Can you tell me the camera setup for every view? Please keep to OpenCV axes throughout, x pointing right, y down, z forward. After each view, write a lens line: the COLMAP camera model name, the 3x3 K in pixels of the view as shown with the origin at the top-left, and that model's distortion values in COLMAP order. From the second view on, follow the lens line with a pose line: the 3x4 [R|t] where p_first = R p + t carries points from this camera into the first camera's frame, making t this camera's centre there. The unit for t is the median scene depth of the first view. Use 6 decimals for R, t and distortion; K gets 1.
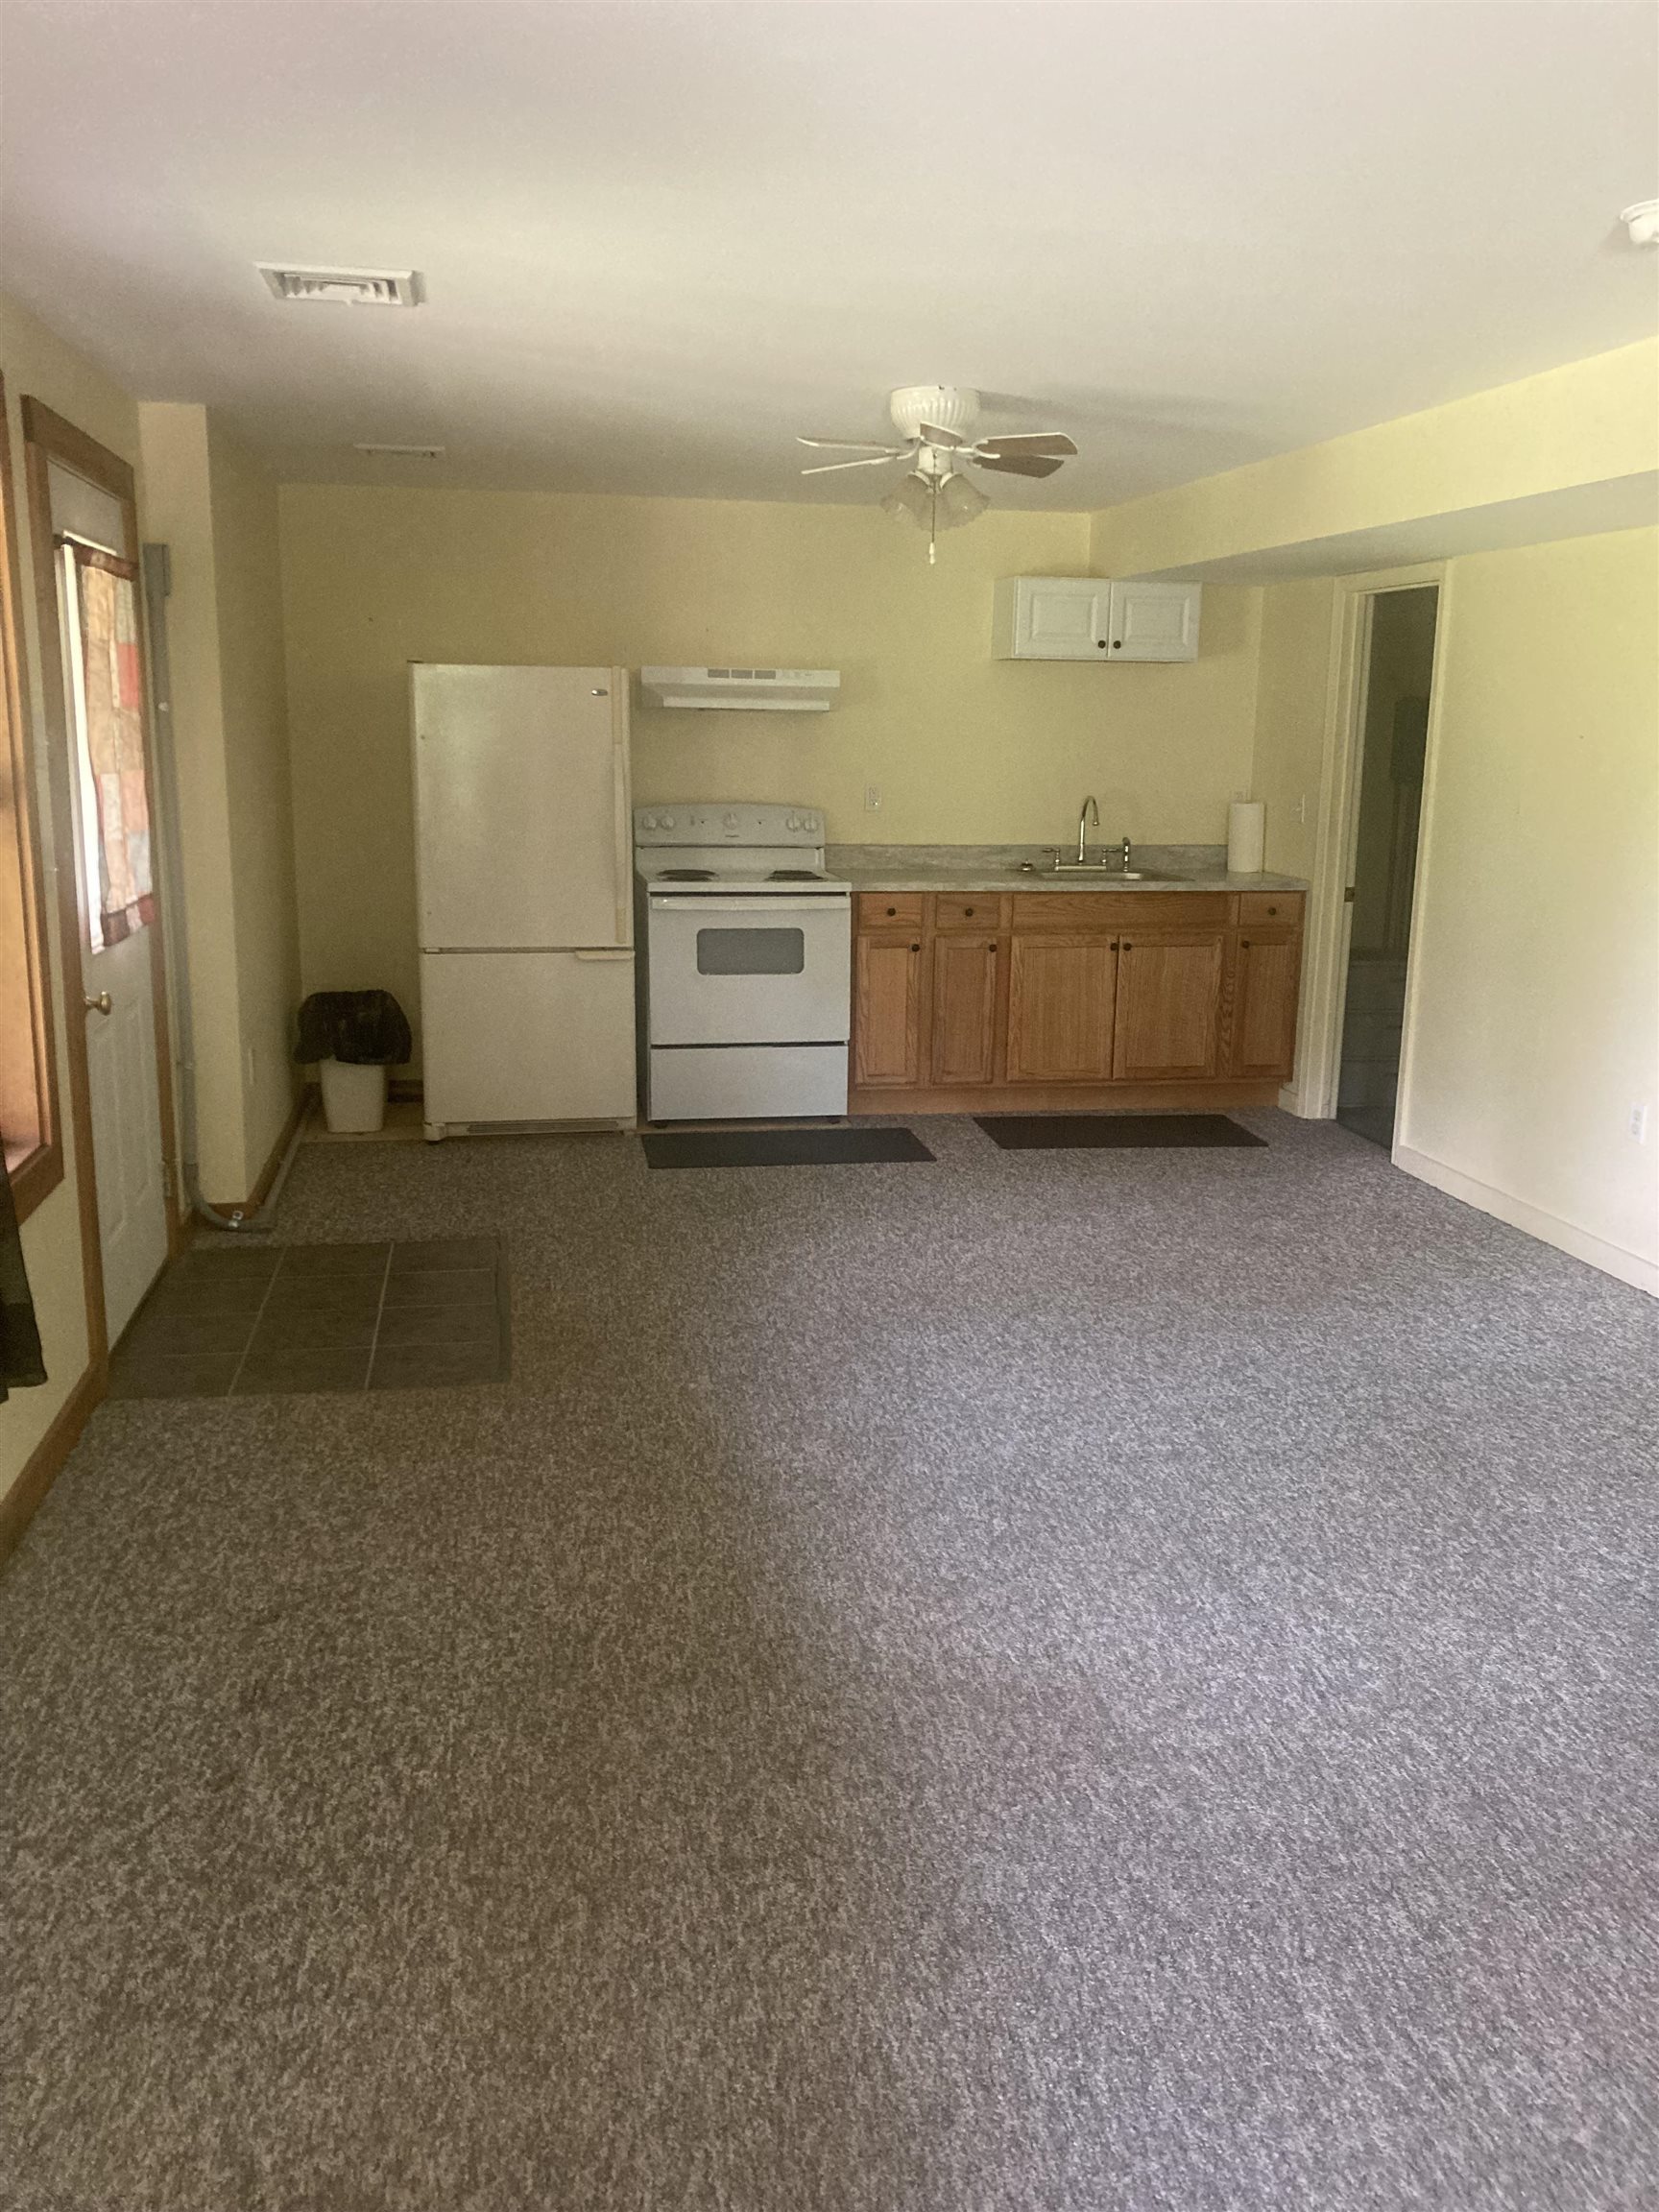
lens RADIAL K [[1748.6, 0, 829.5], [0, 1748.6, 1106.0], [0, 0, 1]] dist [0.009499, -0.006728]
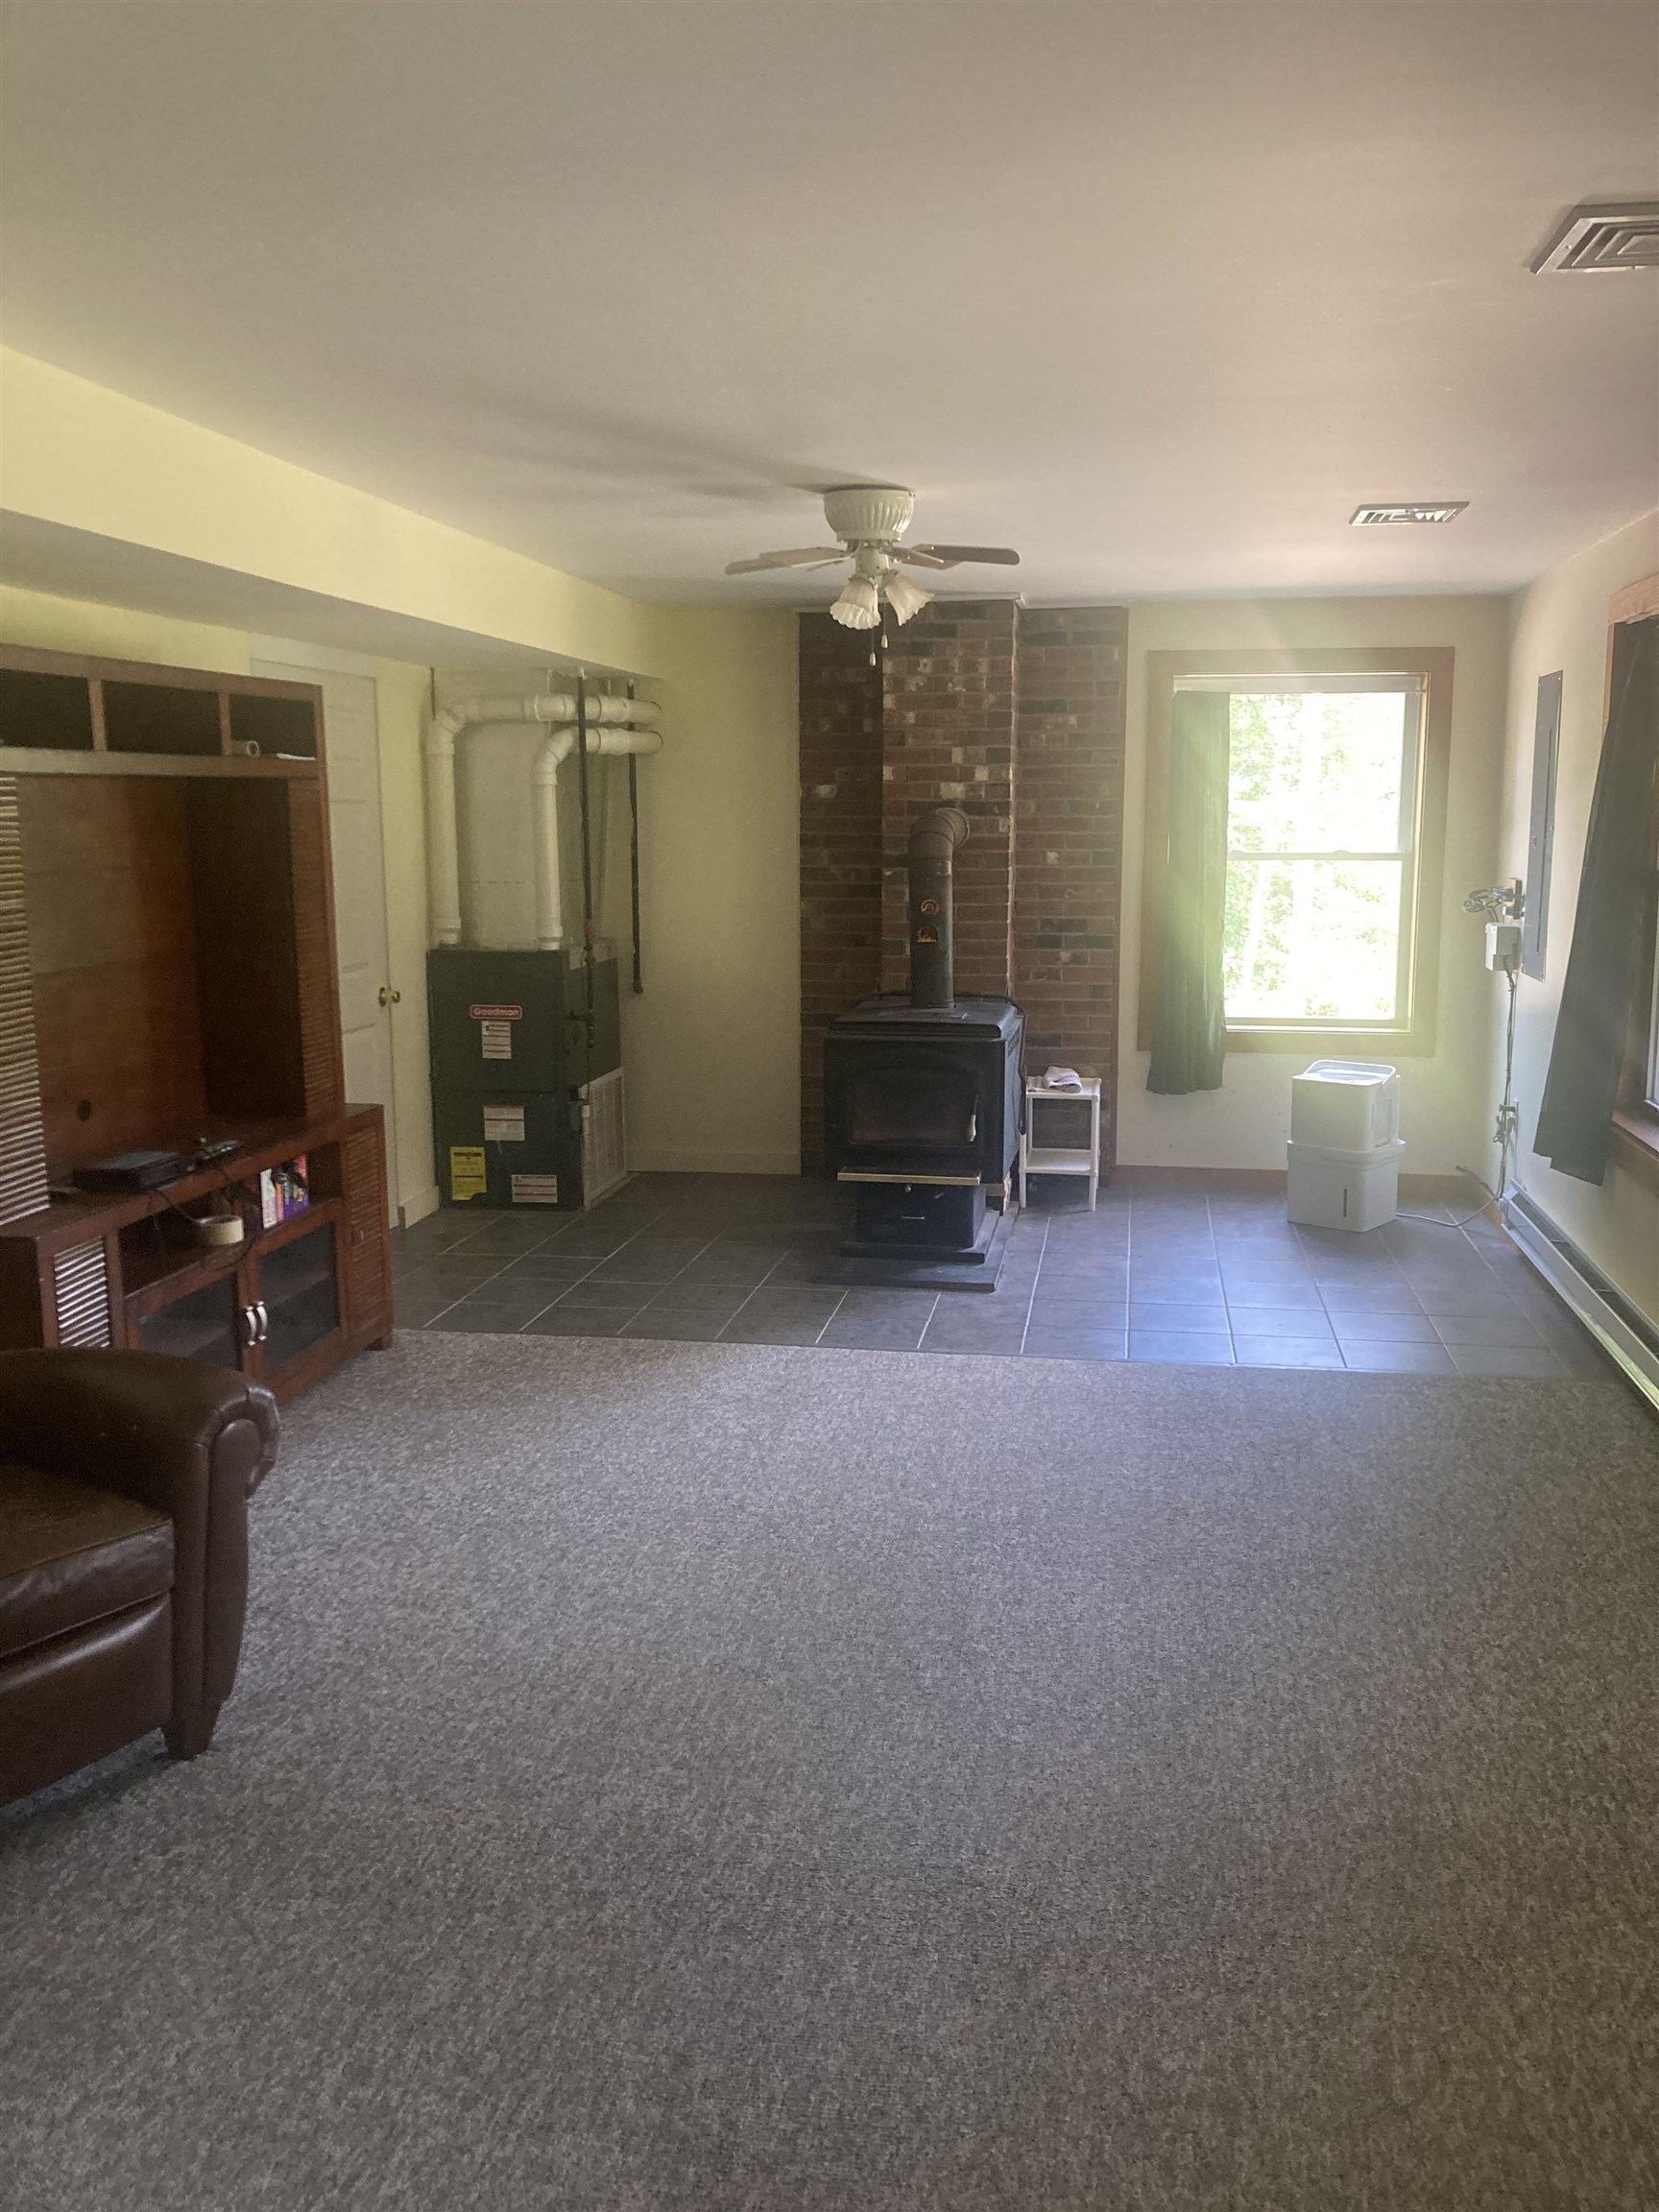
lens RADIAL K [[1748.6, 0, 829.5], [0, 1748.6, 1106.0], [0, 0, 1]] dist [0.009499, -0.006728]
pose [[-0.936645, -0.073451, 0.342494, -0.058467], [0.062413, 0.927125, 0.369518, -0.165964], [-0.344676, 0.367483, -0.863802, 0.722614]]
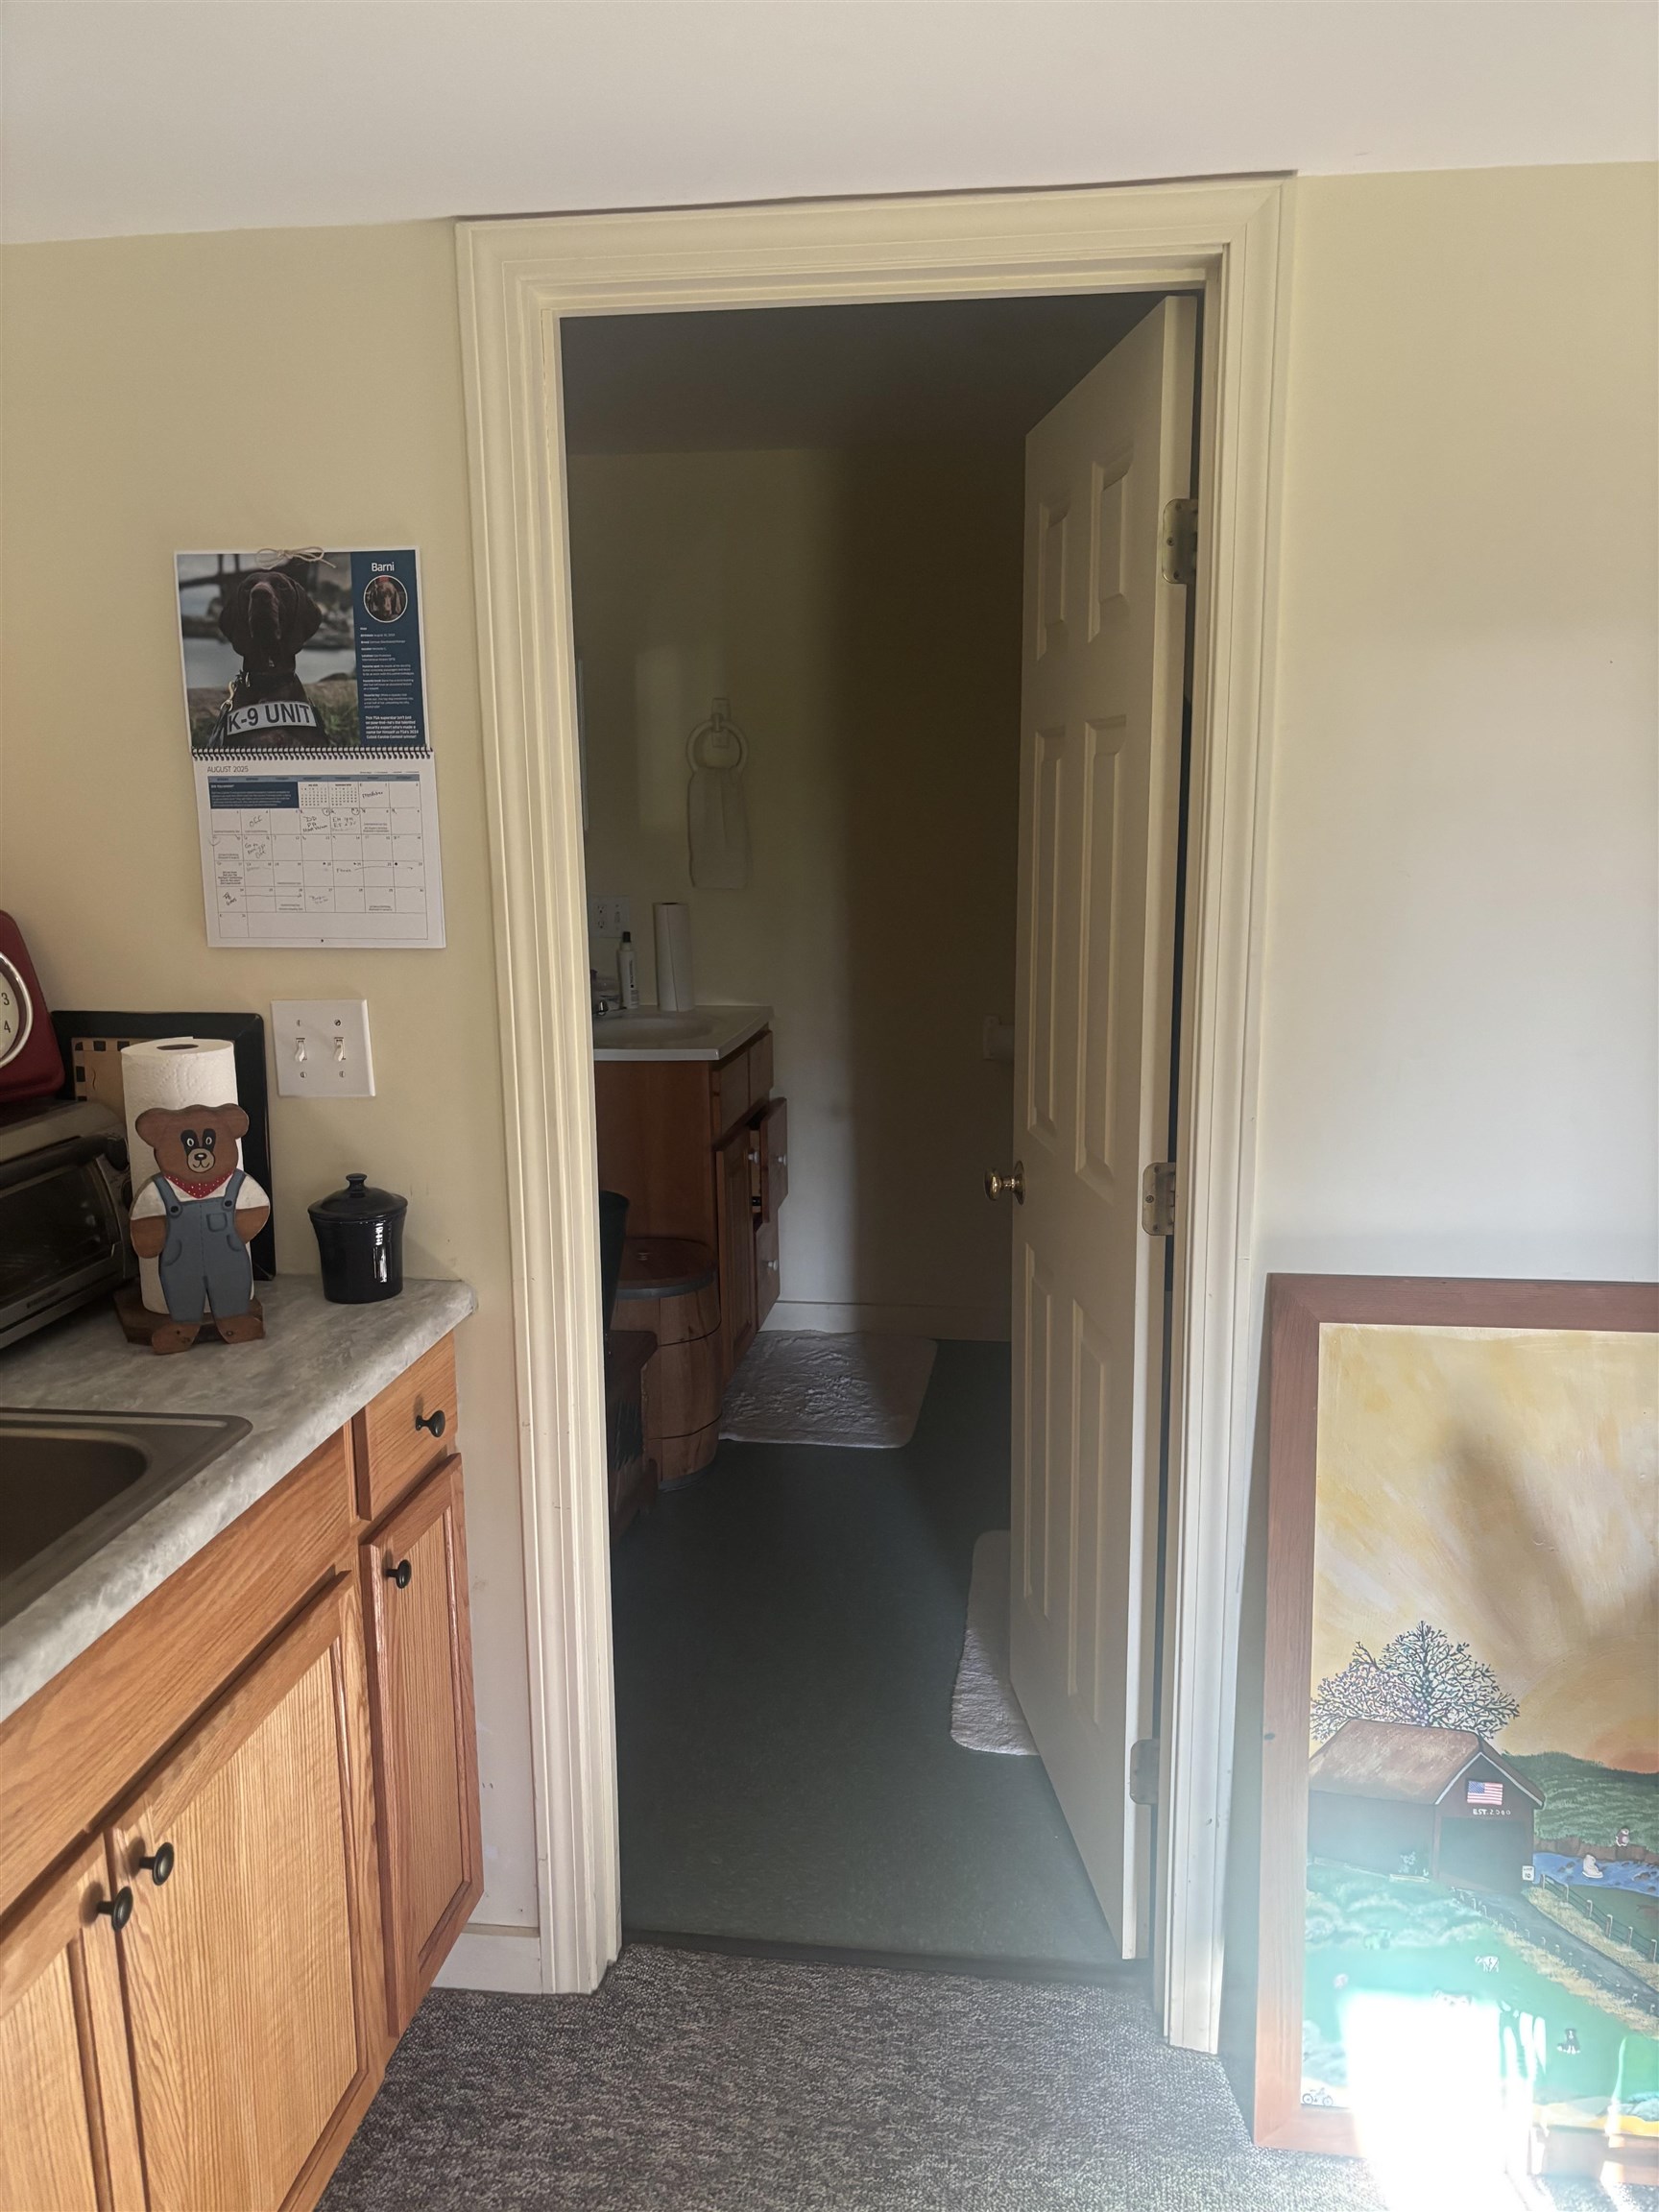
lens RADIAL K [[1616.7, 0, 829.5], [0, 1616.7, 1106.0], [0, 0, 1]] dist [0.024125, -0.006866]
pose [[0.309134, -0.190978, 0.931646, 0.051727], [0.216811, 0.967985, 0.126486, -0.237049], [-0.925975, 0.162890, 0.340643, 1.113532]]
